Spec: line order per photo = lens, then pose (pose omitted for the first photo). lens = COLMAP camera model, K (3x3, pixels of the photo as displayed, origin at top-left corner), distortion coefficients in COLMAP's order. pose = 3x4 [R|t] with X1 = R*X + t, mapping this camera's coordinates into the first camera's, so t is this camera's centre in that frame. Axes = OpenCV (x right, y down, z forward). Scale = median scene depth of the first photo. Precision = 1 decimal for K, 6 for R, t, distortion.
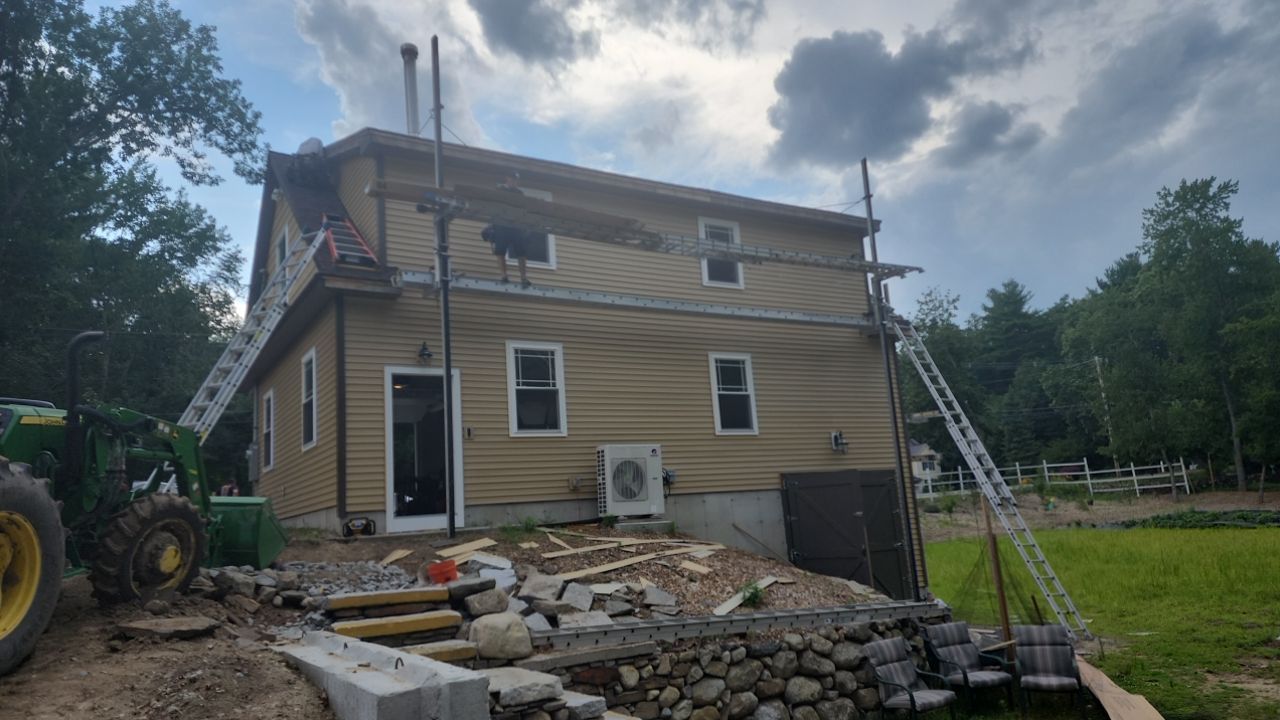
lens RADIAL K [[859.8, 0, 630.0], [0, 859.8, 376.4], [0, 0, 1]] dist [0.074235, -0.033039]
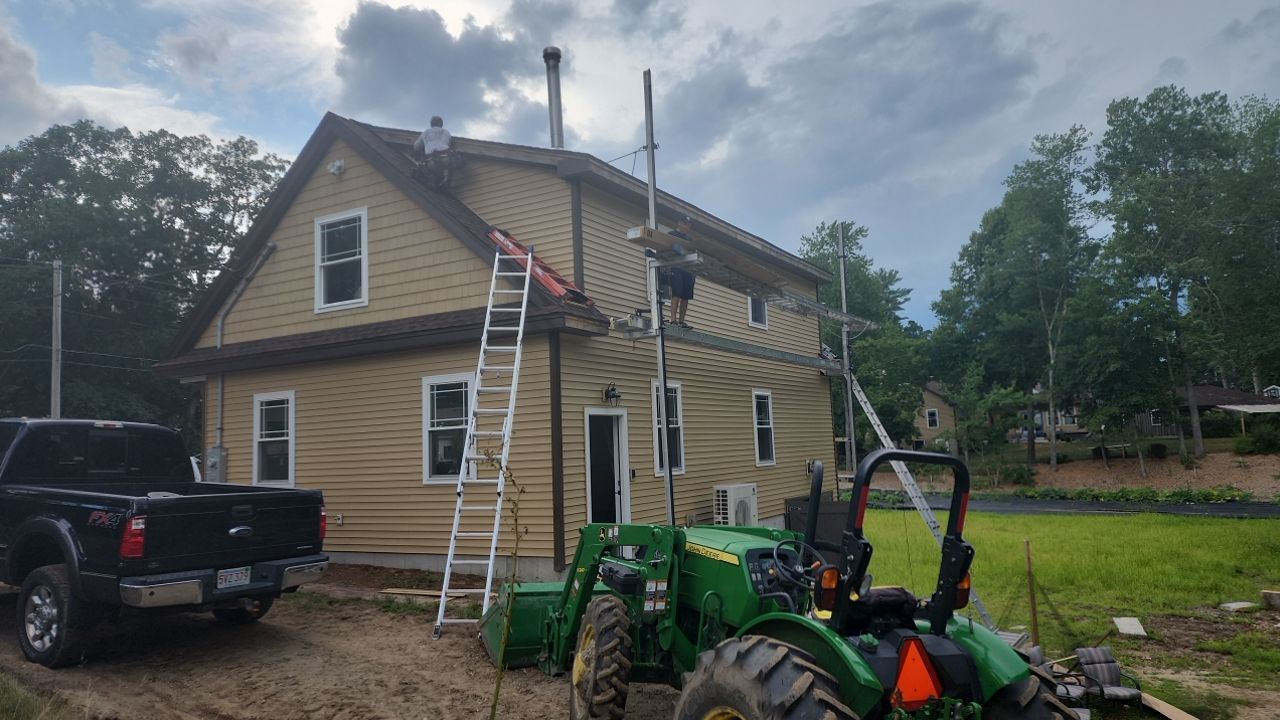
lens RADIAL K [[859.8, 0, 635.4], [0, 859.8, 361.0], [0, 0, 1]] dist [0.074235, -0.033039]
pose [[0.889229, 0.081405, 0.450161, -0.526874], [-0.100343, 0.994784, 0.018322, -0.067865], [-0.446322, -0.061463, 0.892759, 0.101703]]
